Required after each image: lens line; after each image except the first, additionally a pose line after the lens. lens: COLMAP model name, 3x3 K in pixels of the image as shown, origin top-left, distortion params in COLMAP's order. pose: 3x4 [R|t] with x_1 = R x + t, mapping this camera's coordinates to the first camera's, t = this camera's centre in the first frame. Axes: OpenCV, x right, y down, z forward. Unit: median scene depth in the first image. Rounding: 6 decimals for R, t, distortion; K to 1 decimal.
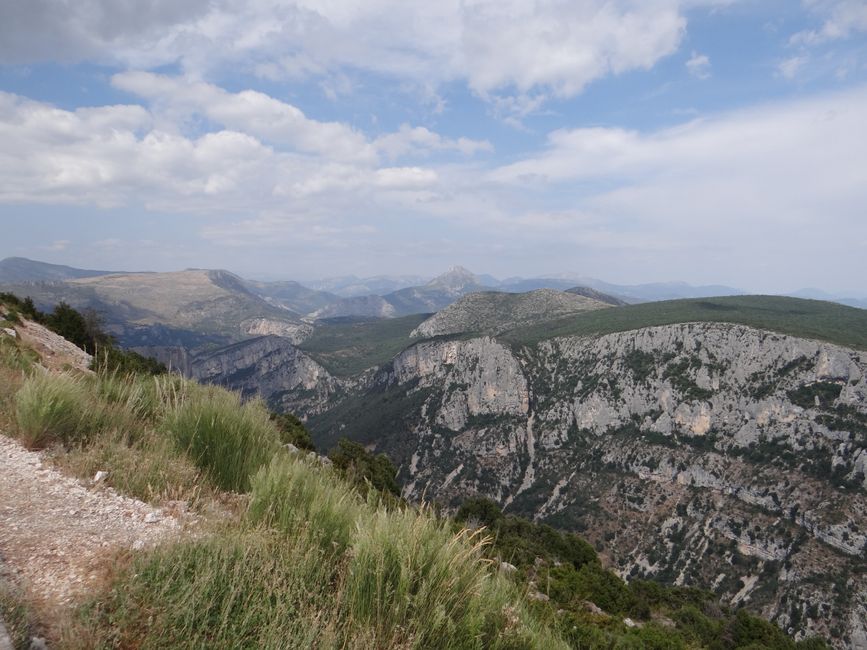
lens RADIAL K [[685.1, 0, 433.5], [0, 685.1, 325.0], [0, 0, 1]] dist [-0.045192, 0.012074]
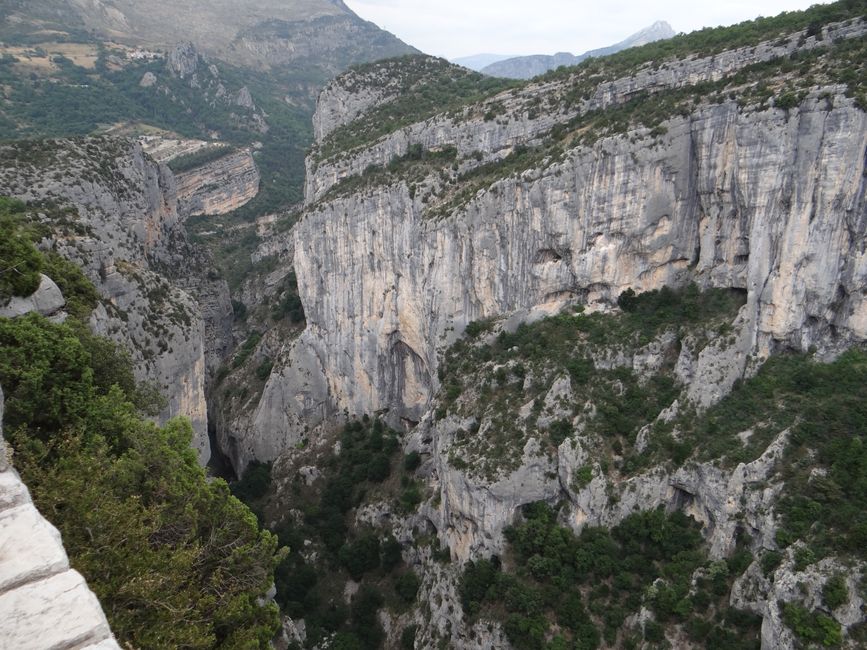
lens RADIAL K [[702.5, 0, 433.5], [0, 702.5, 325.0], [0, 0, 1]] dist [-0.002386, 0.015669]
pose [[0.994296, 0.068860, -0.081444, -0.778029], [-0.043566, 0.959253, 0.279171, 0.107653], [0.097349, -0.274030, 0.956781, 2.046750]]
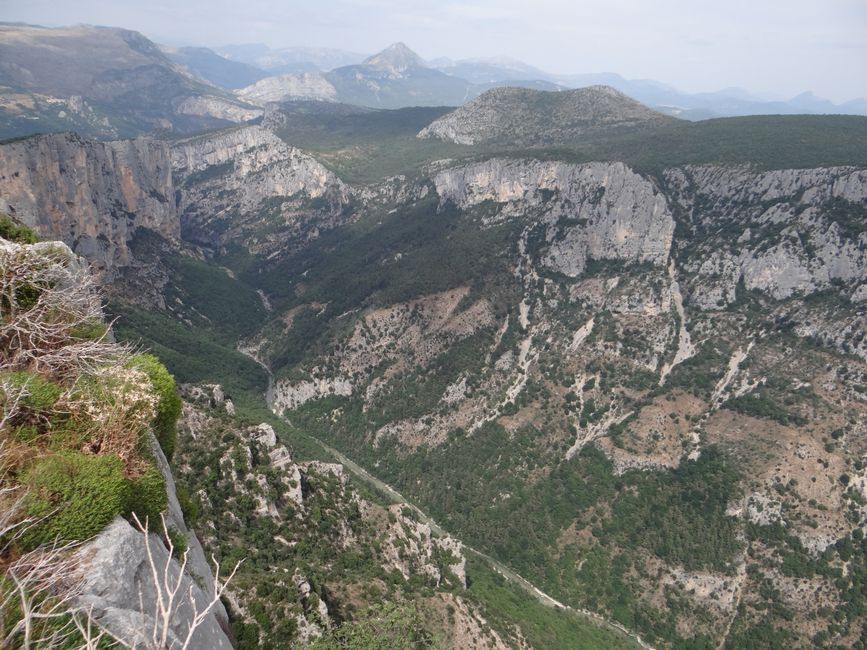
lens RADIAL K [[677.6, 0, 432.9], [0, 677.6, 341.2], [0, 0, 1]] dist [-0.009445, 0.001628]
pose [[0.991028, 0.010809, 0.133214, -0.257642], [-0.053655, 0.945055, 0.322479, -0.031208], [-0.122409, -0.326733, 0.937156, 0.222943]]
